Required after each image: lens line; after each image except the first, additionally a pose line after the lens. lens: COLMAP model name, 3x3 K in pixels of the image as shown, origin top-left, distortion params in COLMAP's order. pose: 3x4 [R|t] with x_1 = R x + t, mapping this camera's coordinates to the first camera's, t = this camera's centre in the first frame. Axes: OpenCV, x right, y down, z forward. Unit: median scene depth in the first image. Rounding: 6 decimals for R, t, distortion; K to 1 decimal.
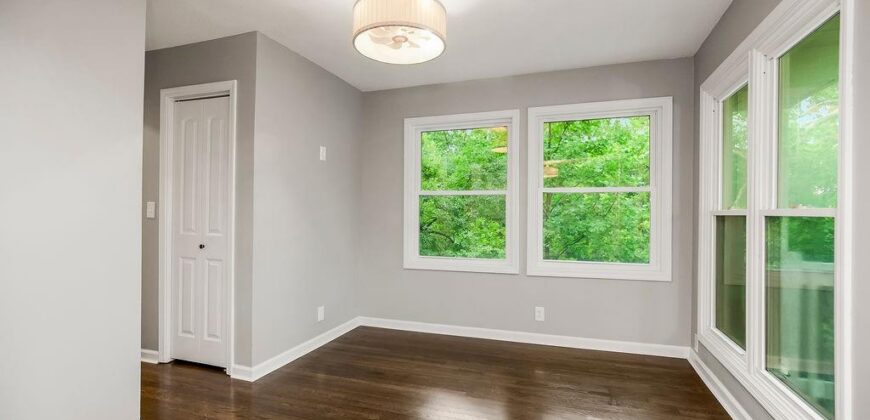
lens RADIAL K [[407.0, 0, 434.3], [0, 407.0, 214.6], [0, 0, 1]] dist [-0.003720, -0.000550]
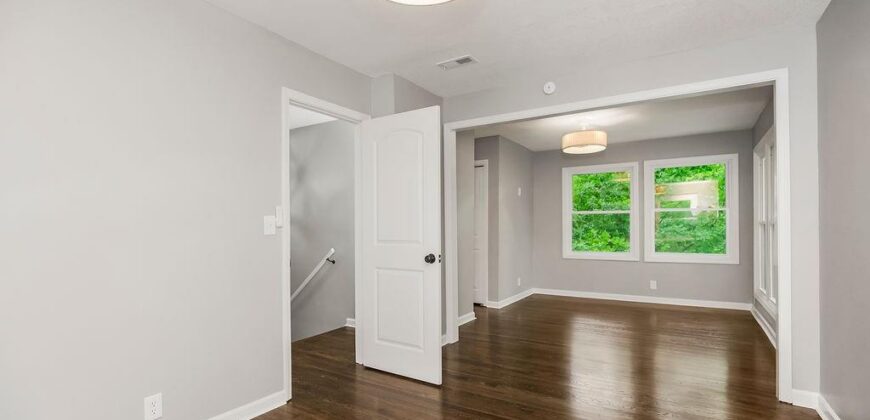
lens RADIAL K [[407.0, 0, 440.0], [0, 407.0, 222.4], [0, 0, 1]] dist [-0.003720, -0.000550]
pose [[0.976430, -0.009364, -0.215632, -0.237534], [0.006595, 0.999886, -0.013554, 0.006088], [0.215735, 0.011813, 0.976381, -0.836943]]
